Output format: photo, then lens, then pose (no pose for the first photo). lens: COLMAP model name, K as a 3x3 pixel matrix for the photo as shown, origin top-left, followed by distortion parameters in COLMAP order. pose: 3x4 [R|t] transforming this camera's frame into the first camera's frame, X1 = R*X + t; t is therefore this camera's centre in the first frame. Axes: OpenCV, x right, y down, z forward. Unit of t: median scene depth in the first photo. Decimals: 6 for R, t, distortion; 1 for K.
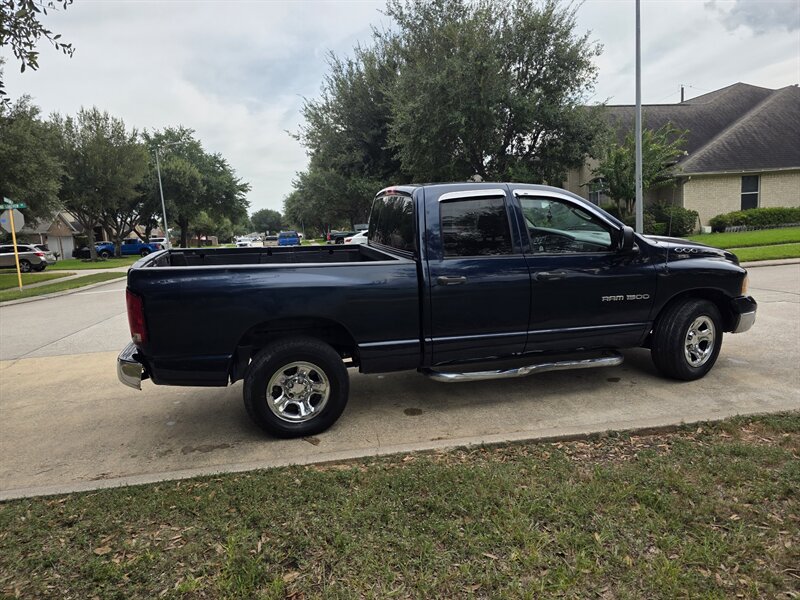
lens RADIAL K [[534.2, 0, 404.5], [0, 534.2, 304.1], [0, 0, 1]] dist [0.071696, -0.070963]
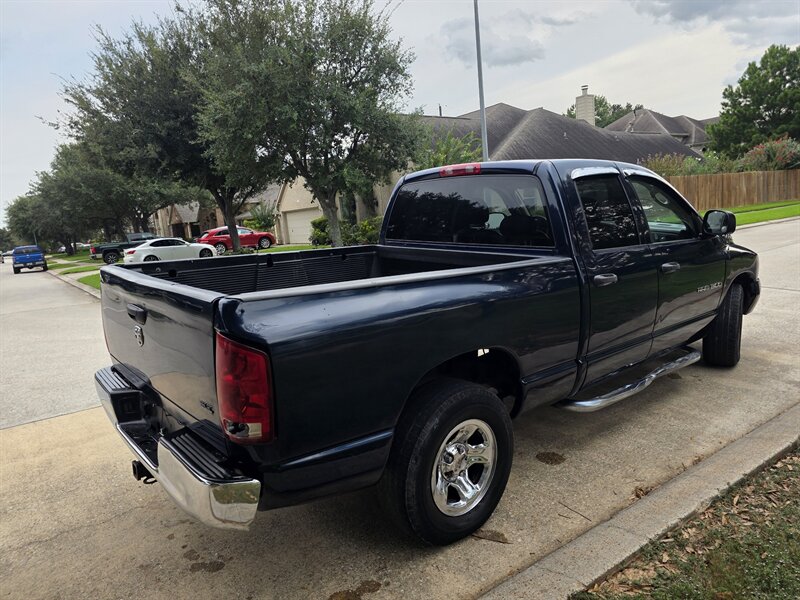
lens RADIAL K [[523.8, 0, 400.0], [0, 523.8, 300.0], [0, 0, 1]] dist [0.065452, -0.066683]
pose [[0.900280, -0.083680, 0.427192, -0.134261], [0.091858, 0.995771, 0.001470, -0.011692], [-0.425509, 0.037917, 0.904160, 0.115097]]
